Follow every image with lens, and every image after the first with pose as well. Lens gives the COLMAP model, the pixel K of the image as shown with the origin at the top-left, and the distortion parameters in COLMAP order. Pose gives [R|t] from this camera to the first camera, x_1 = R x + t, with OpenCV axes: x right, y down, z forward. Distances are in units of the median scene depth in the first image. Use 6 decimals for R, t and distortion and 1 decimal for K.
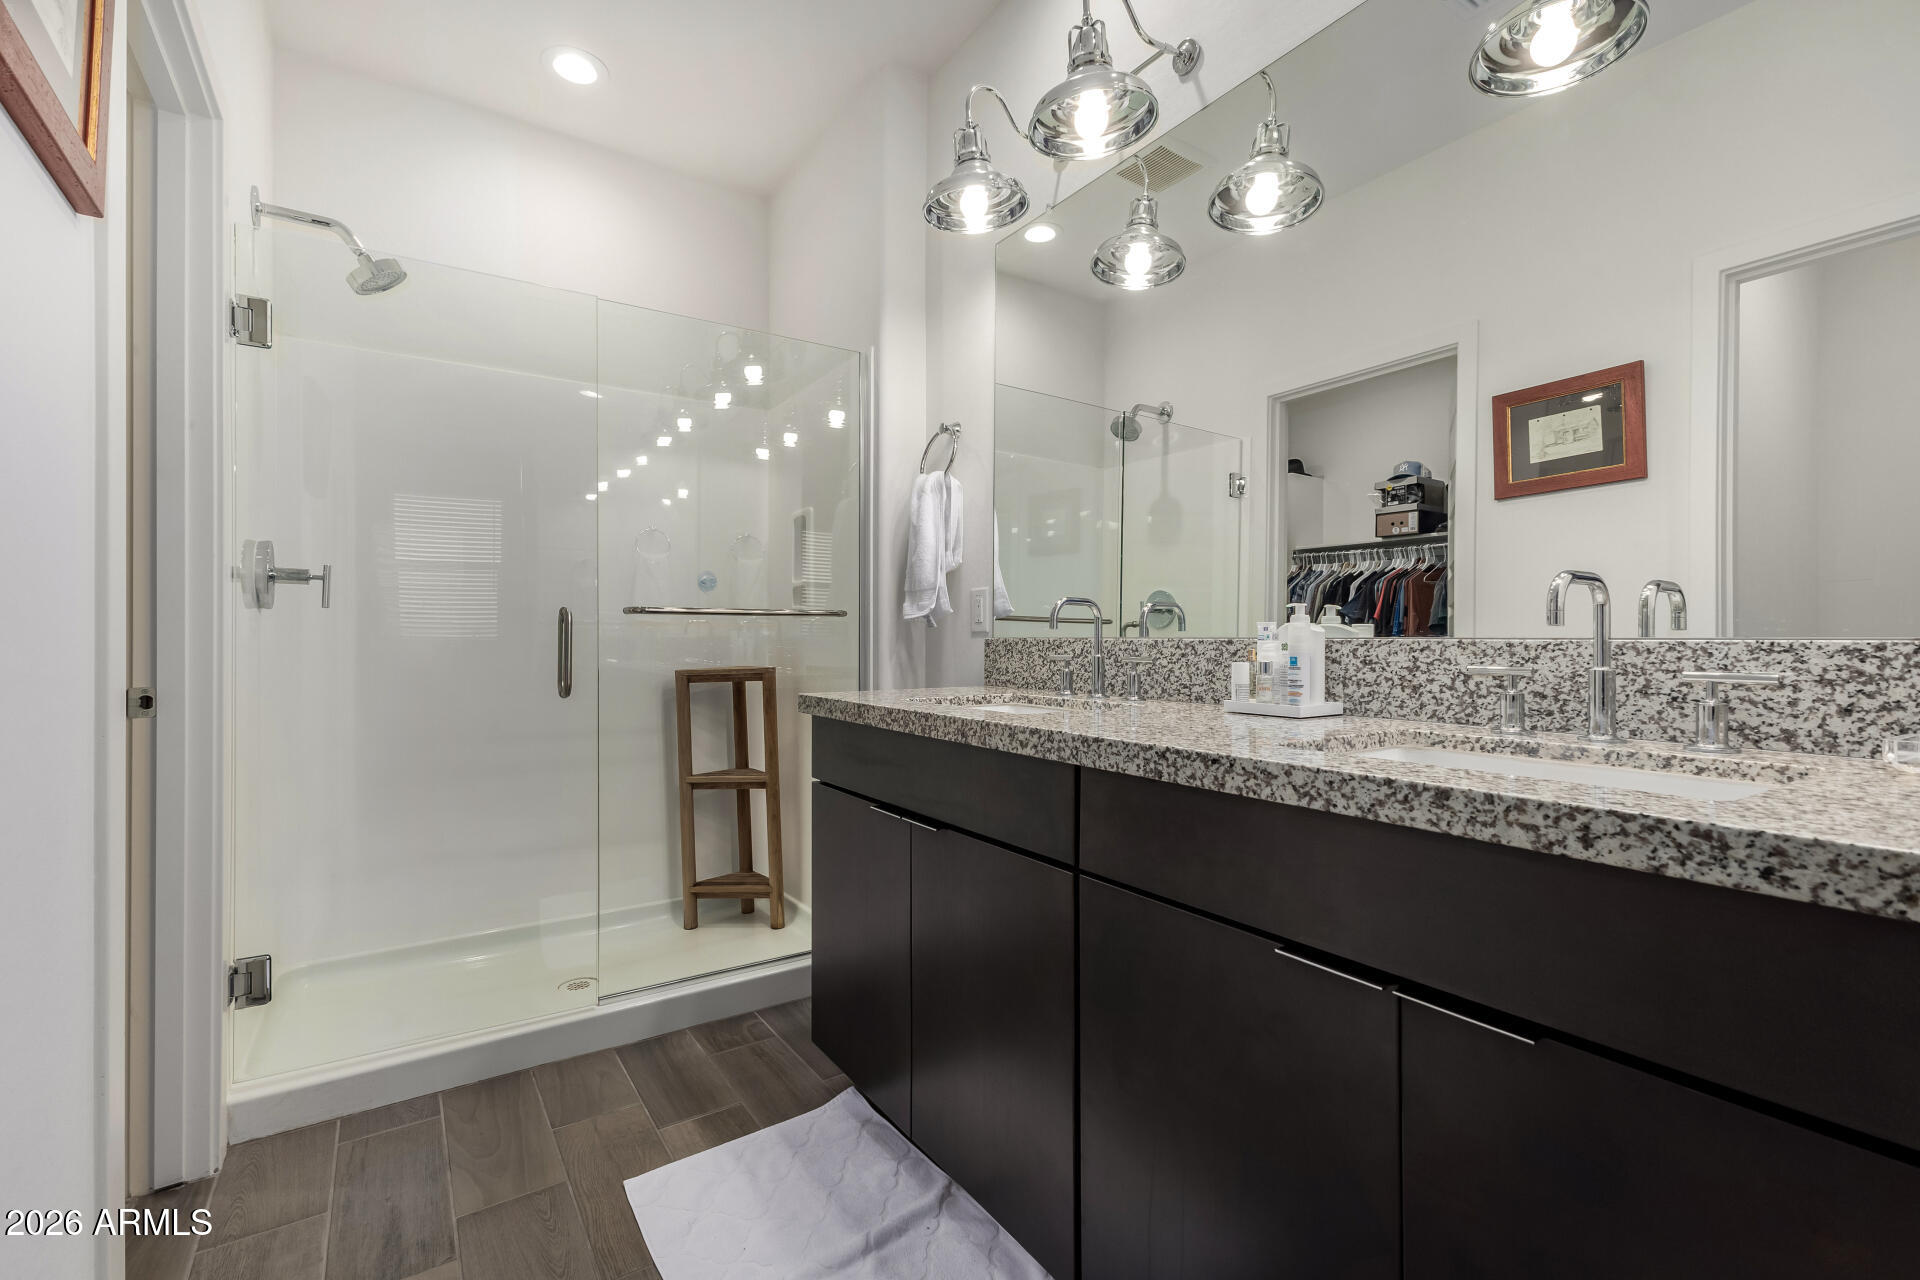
lens RADIAL K [[836.1, 0, 949.4], [0, 836.1, 638.1], [0, 0, 1]] dist [0.009112, -0.000234]
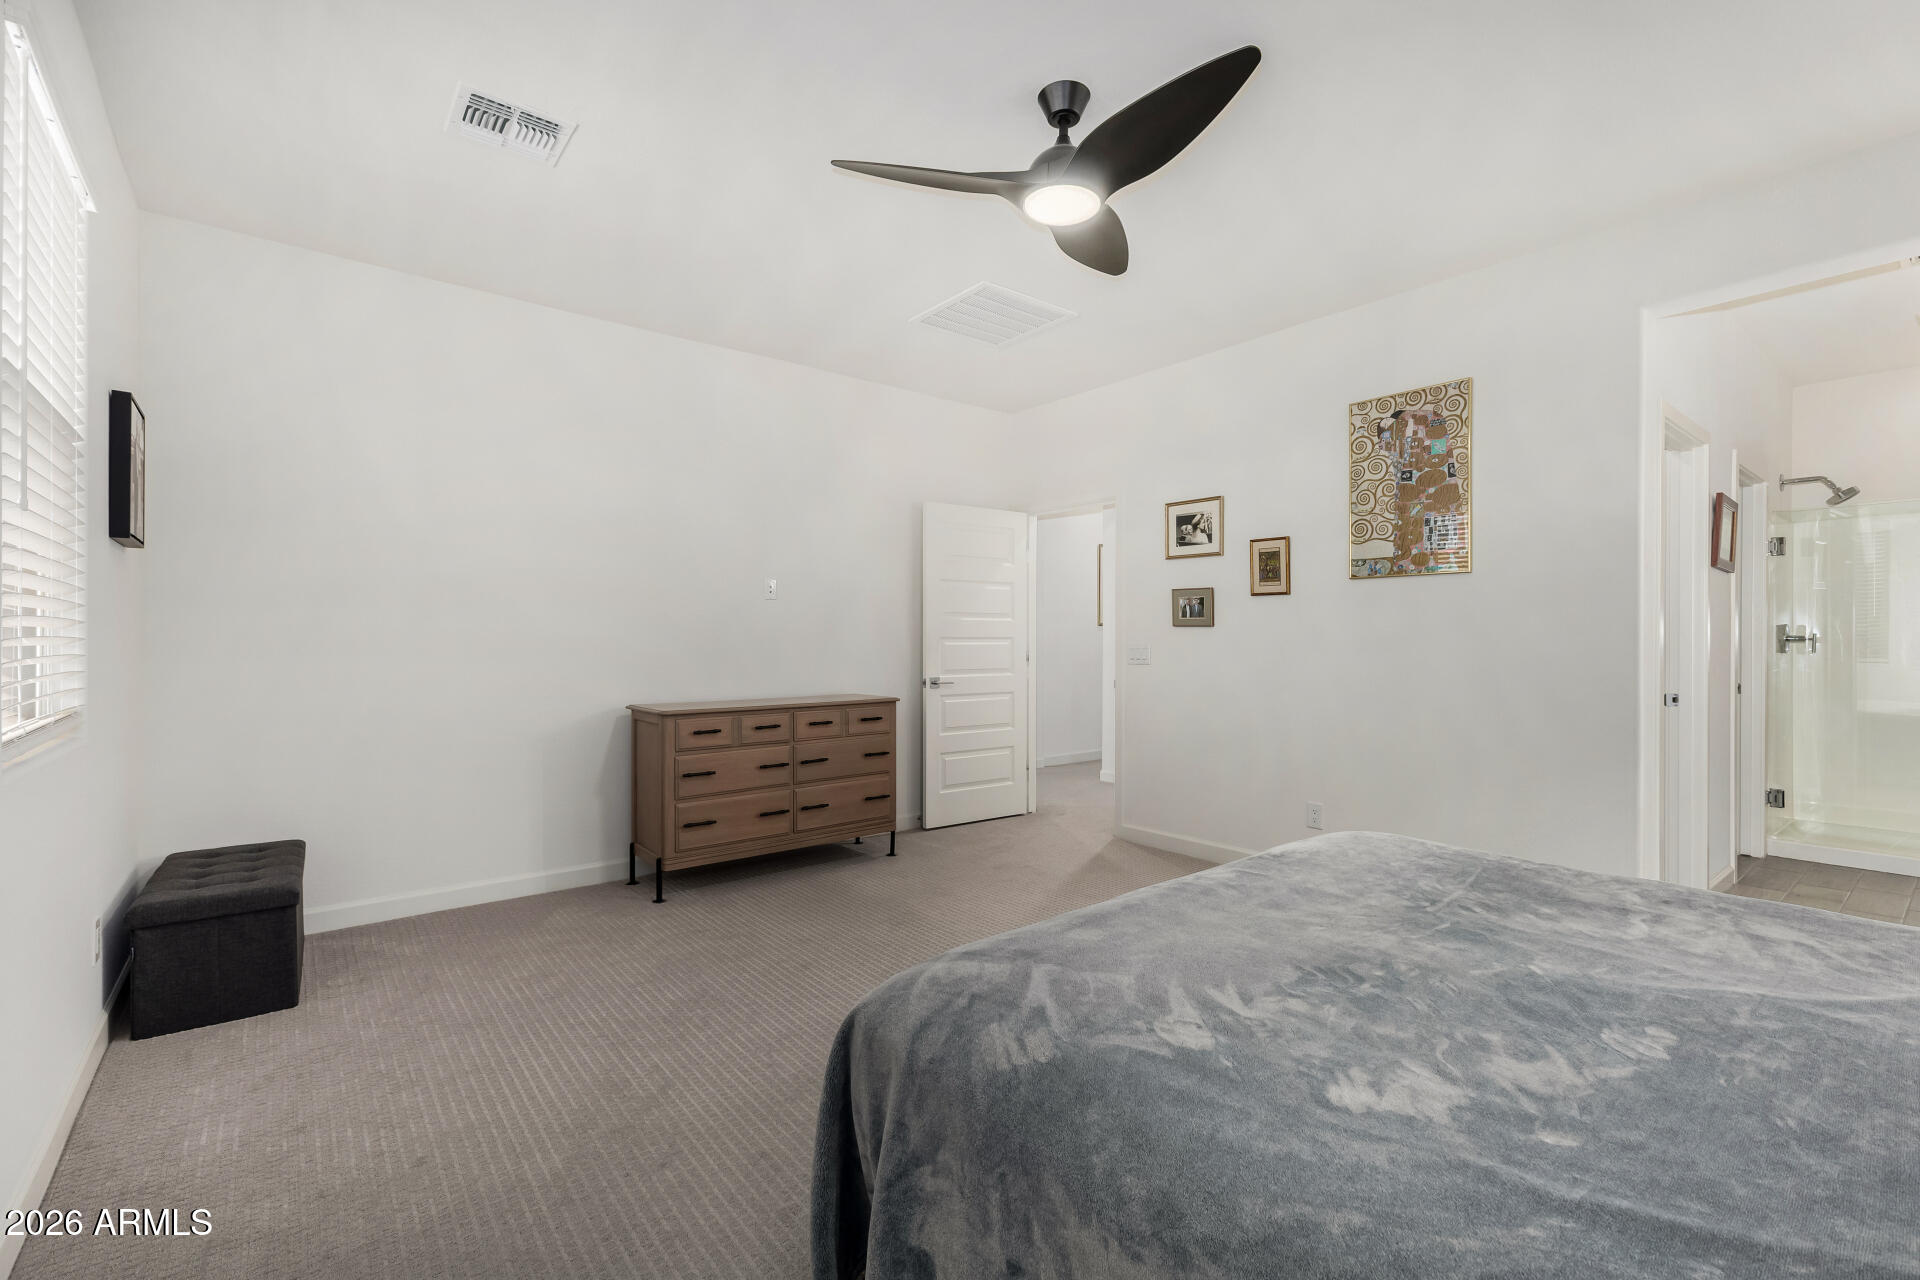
lens RADIAL K [[836.1, 0, 960.2], [0, 836.1, 648.0], [0, 0, 1]] dist [0.009112, -0.000234]
pose [[0.106951, 0.001633, -0.994263, 0.948016], [-0.009195, 0.999958, 0.000653, -0.022985], [0.994222, 0.009073, 0.106961, -1.137470]]
